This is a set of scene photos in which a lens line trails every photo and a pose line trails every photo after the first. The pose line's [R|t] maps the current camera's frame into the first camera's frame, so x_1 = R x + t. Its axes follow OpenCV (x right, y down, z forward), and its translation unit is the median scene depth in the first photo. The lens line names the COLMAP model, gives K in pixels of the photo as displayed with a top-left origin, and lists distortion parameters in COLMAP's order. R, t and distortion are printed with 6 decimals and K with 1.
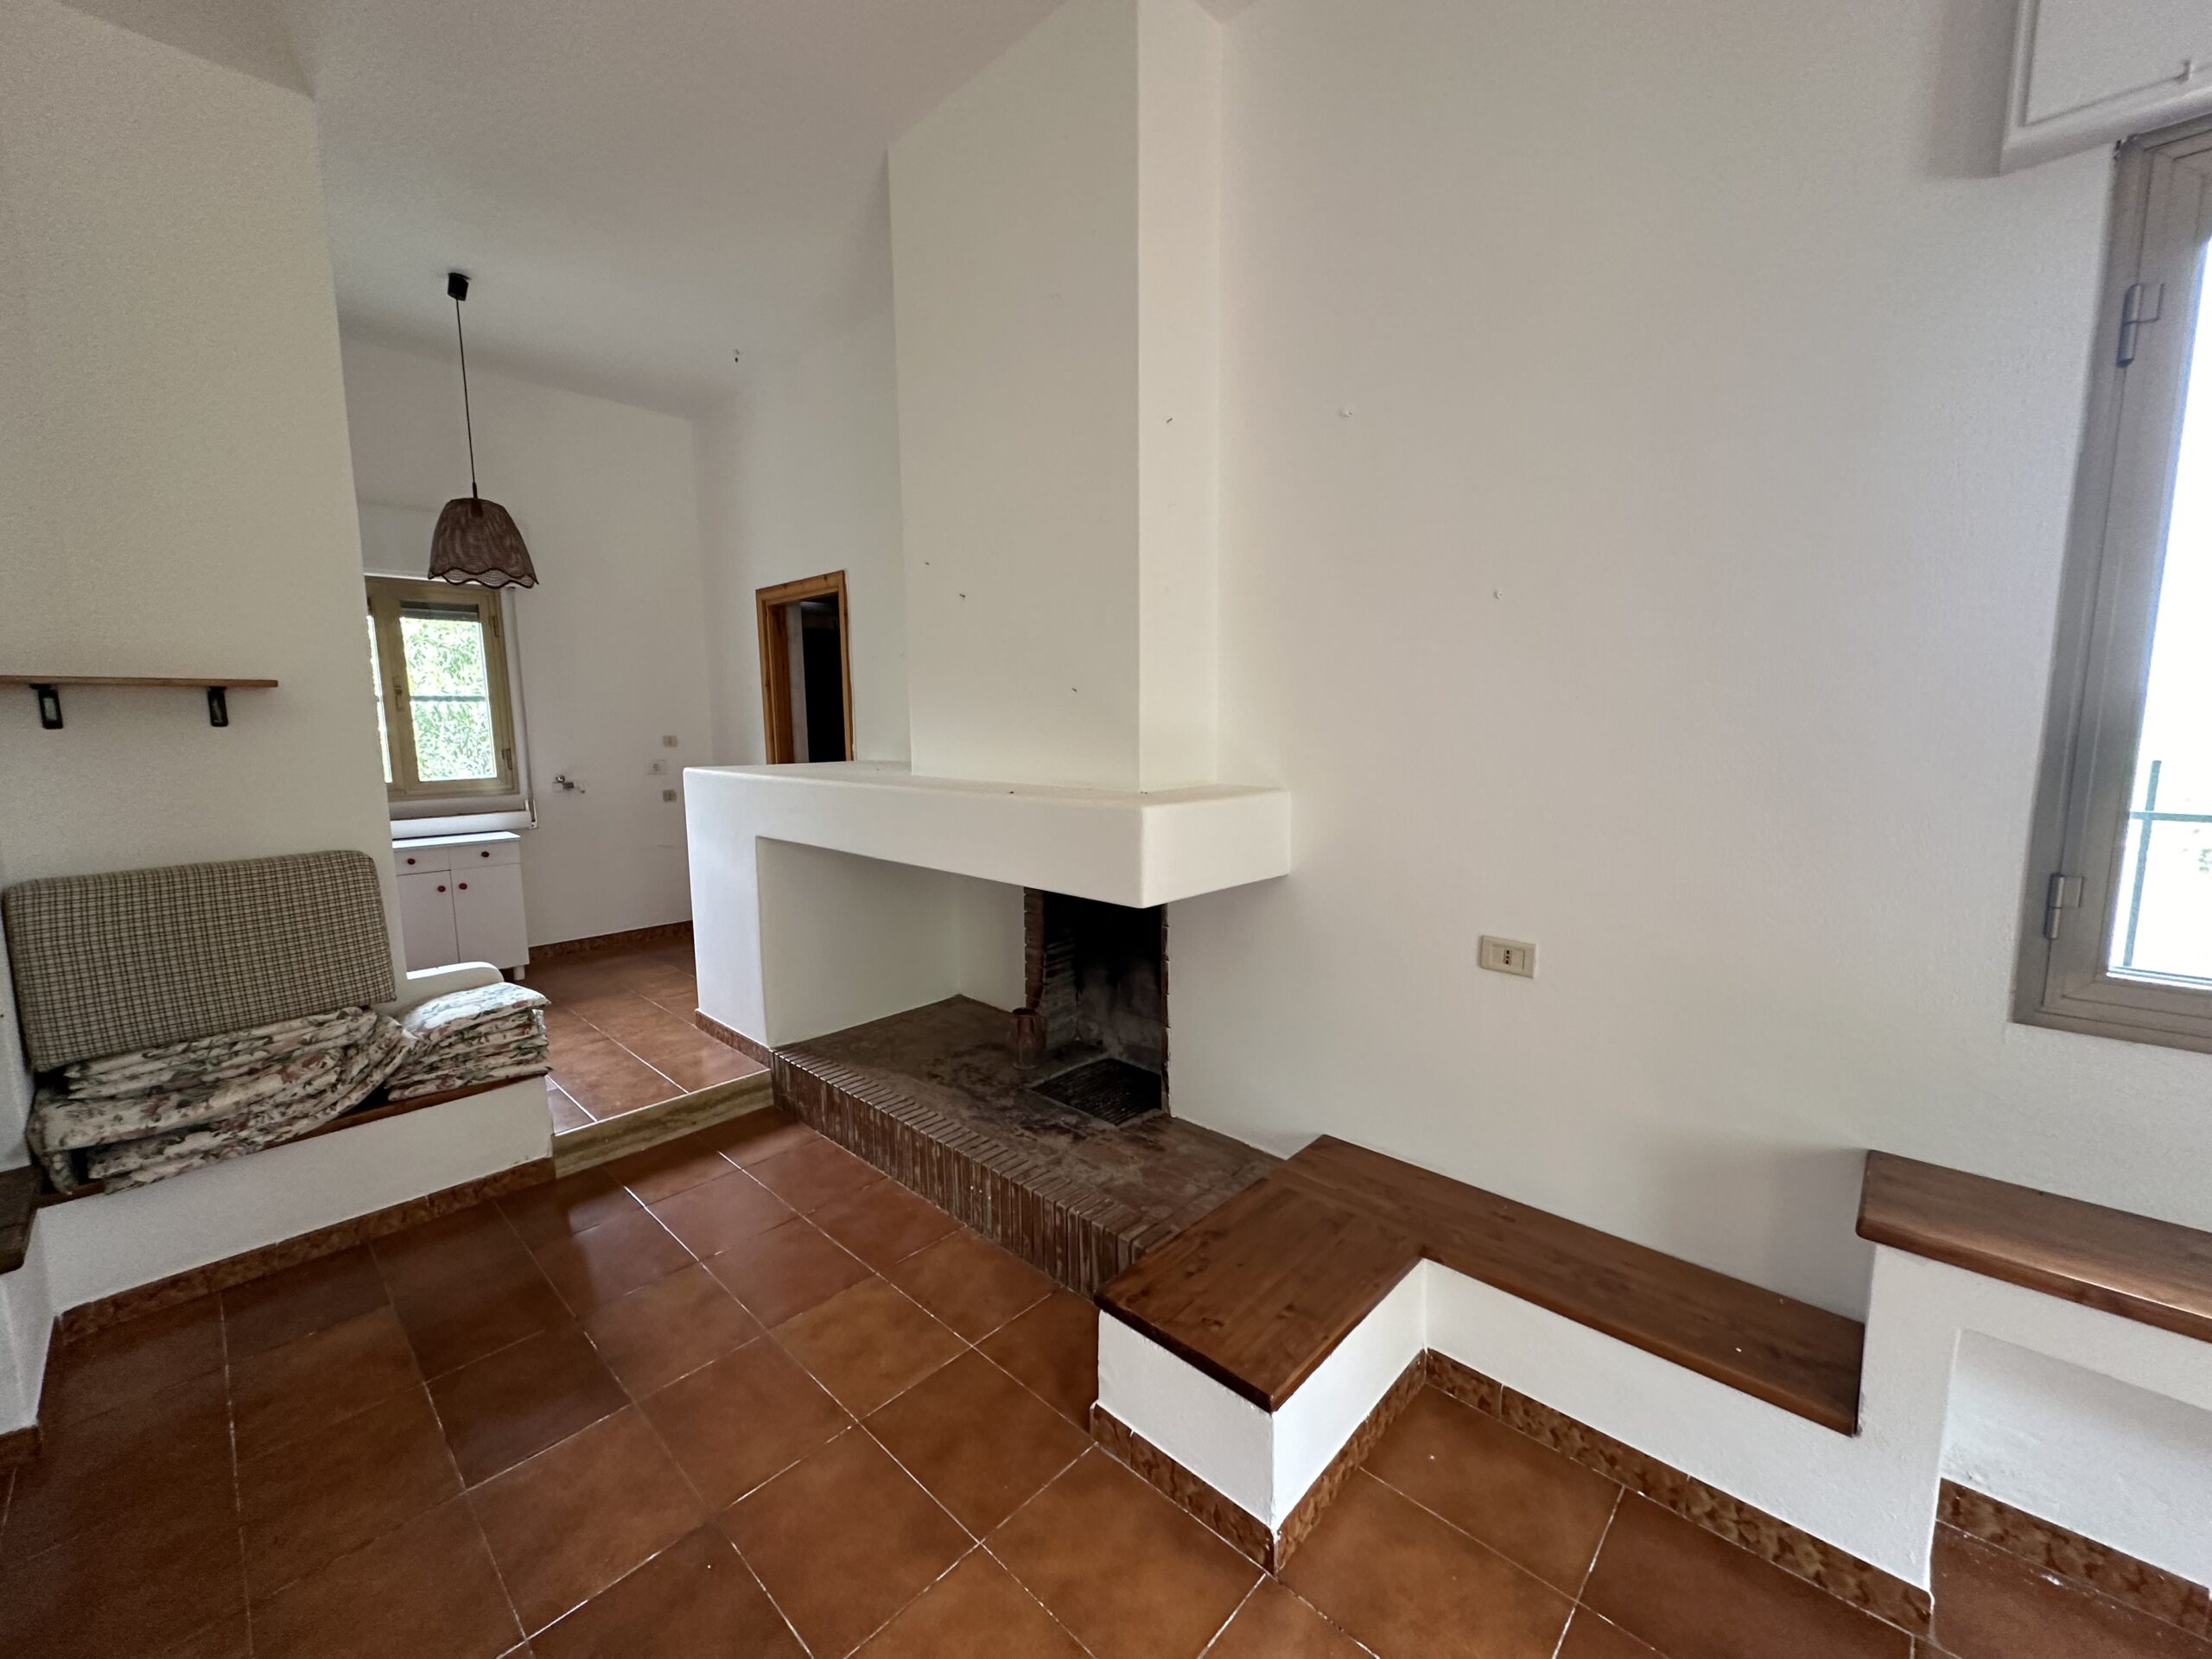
lens RADIAL K [[878.1, 0, 1107.5], [0, 878.1, 828.6], [0, 0, 1]] dist [-0.002920, 0.000794]
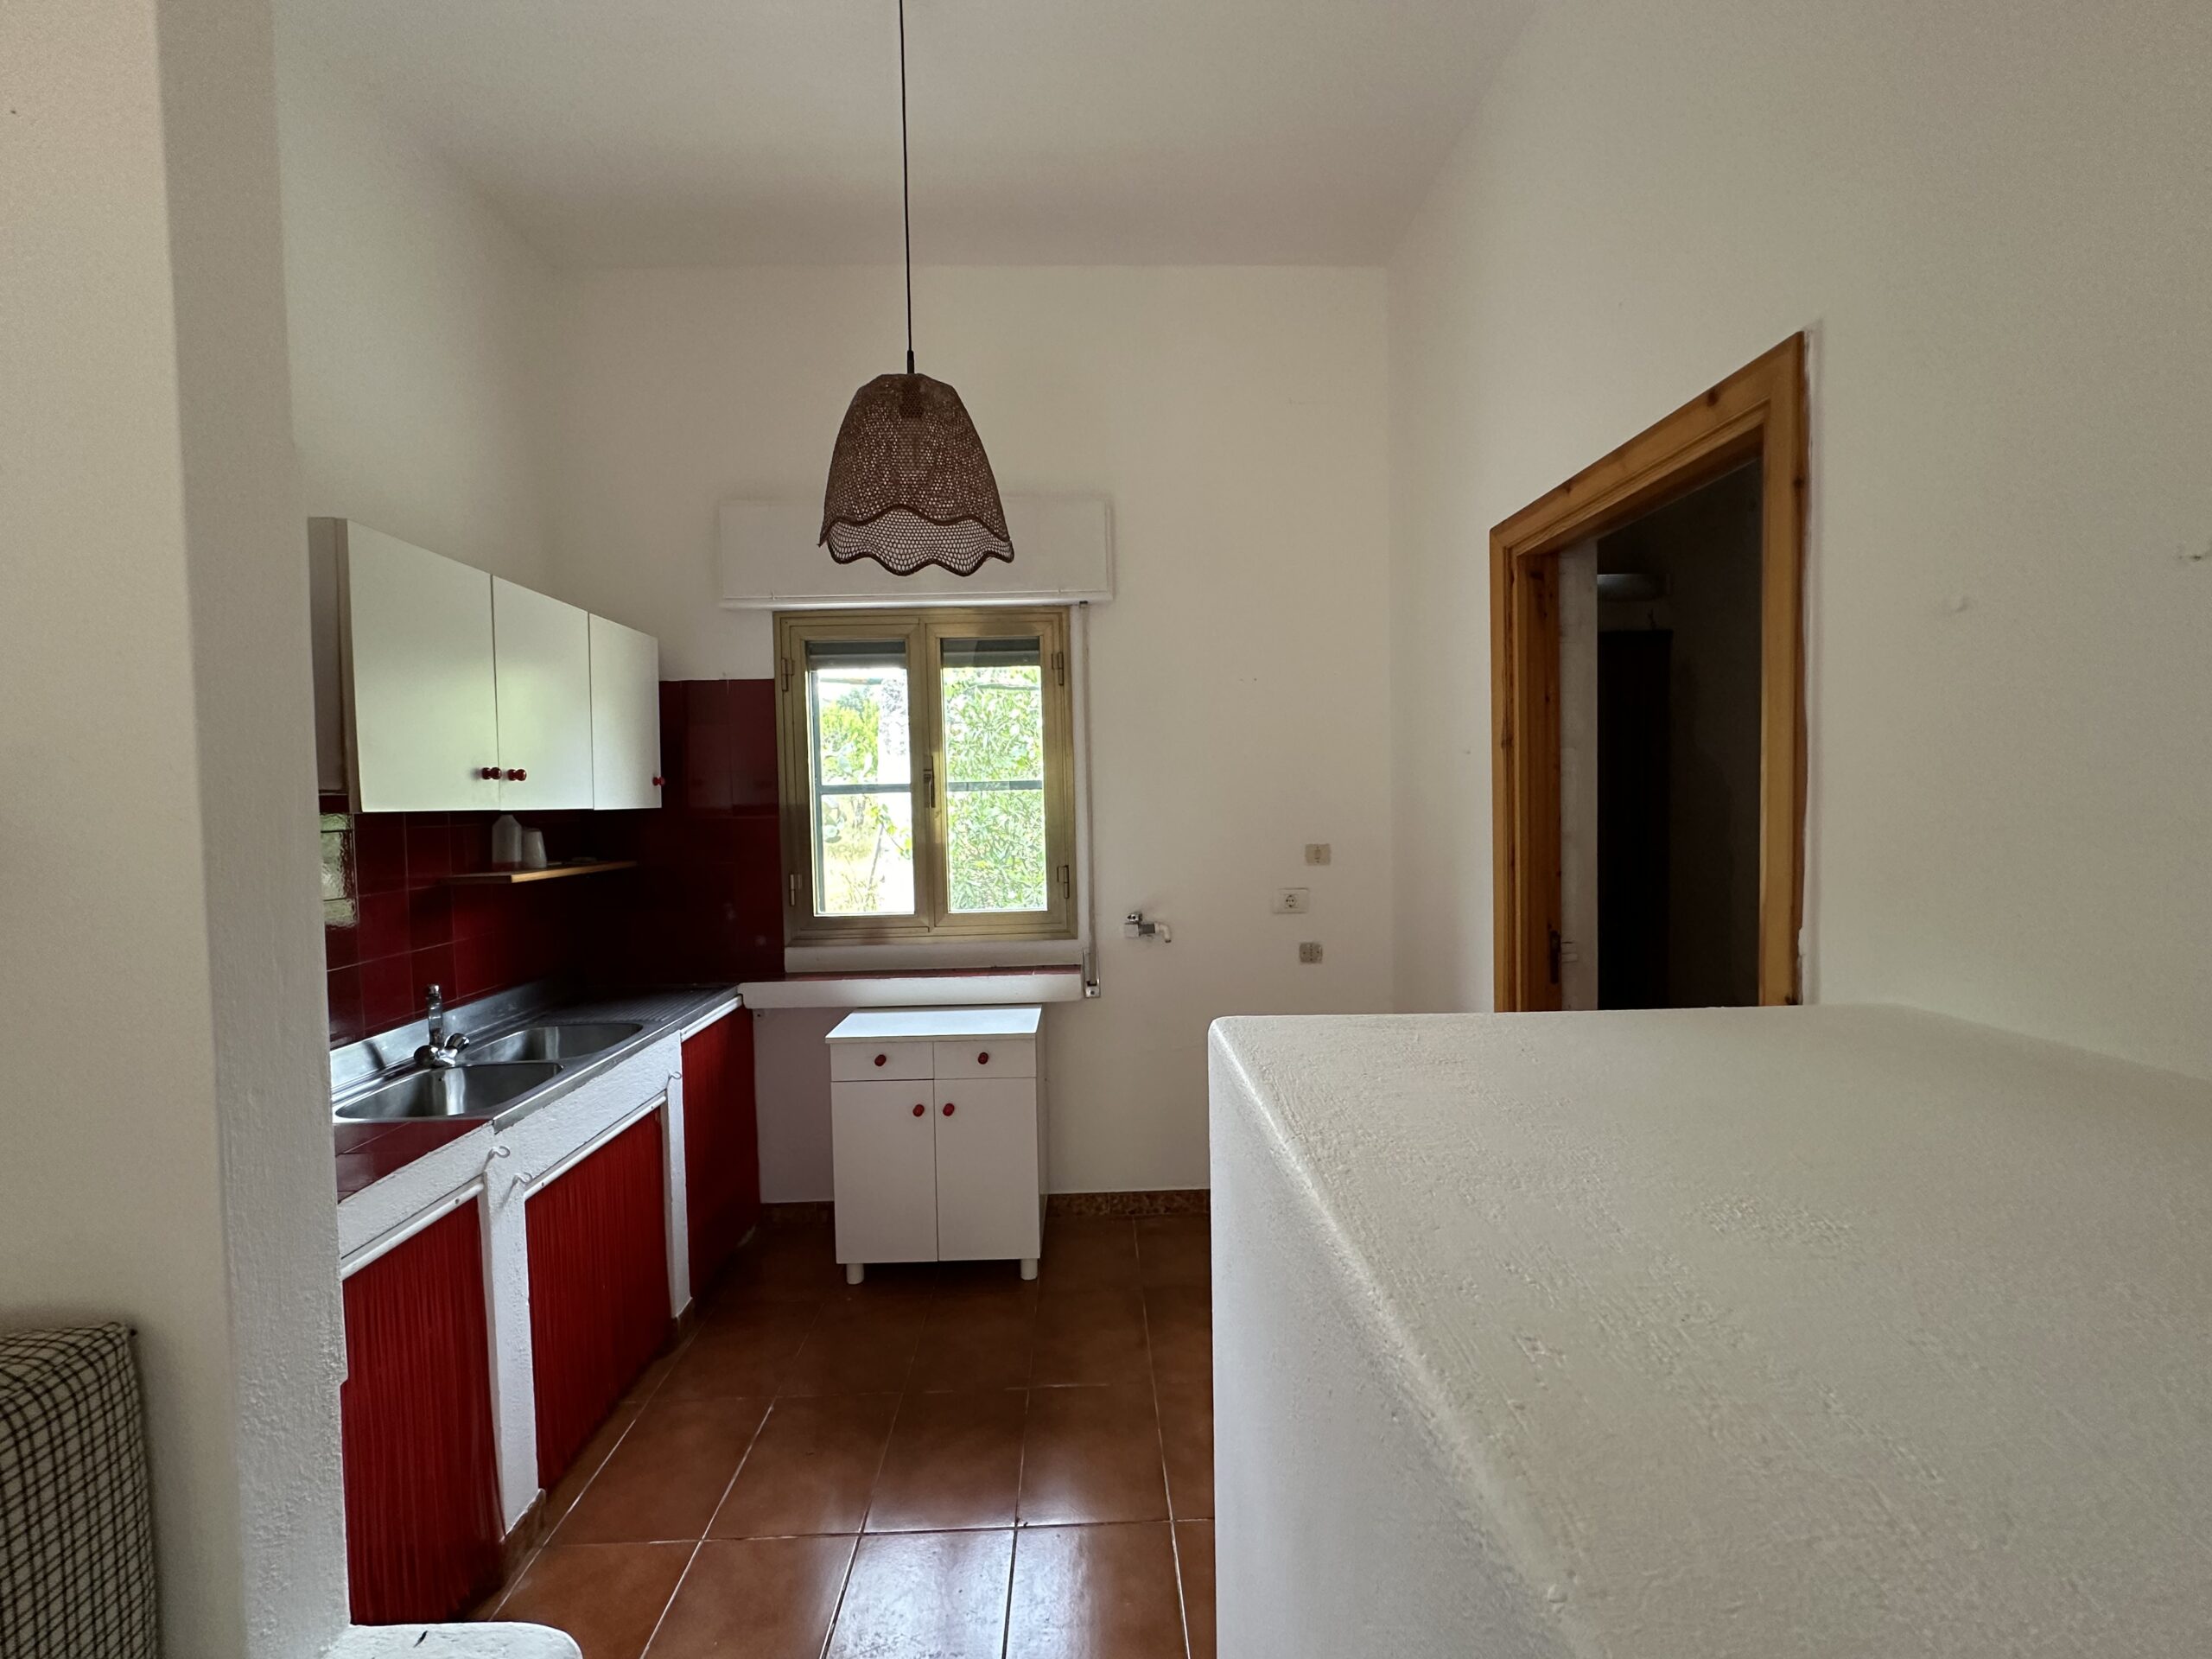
lens RADIAL K [[878.1, 0, 1107.5], [0, 878.1, 828.6], [0, 0, 1]] dist [-0.002920, 0.000794]
pose [[0.705424, 0.022659, -0.708424, -0.387620], [-0.075084, 0.996254, -0.042900, -0.156791], [0.704798, 0.083454, 0.704482, 0.993362]]
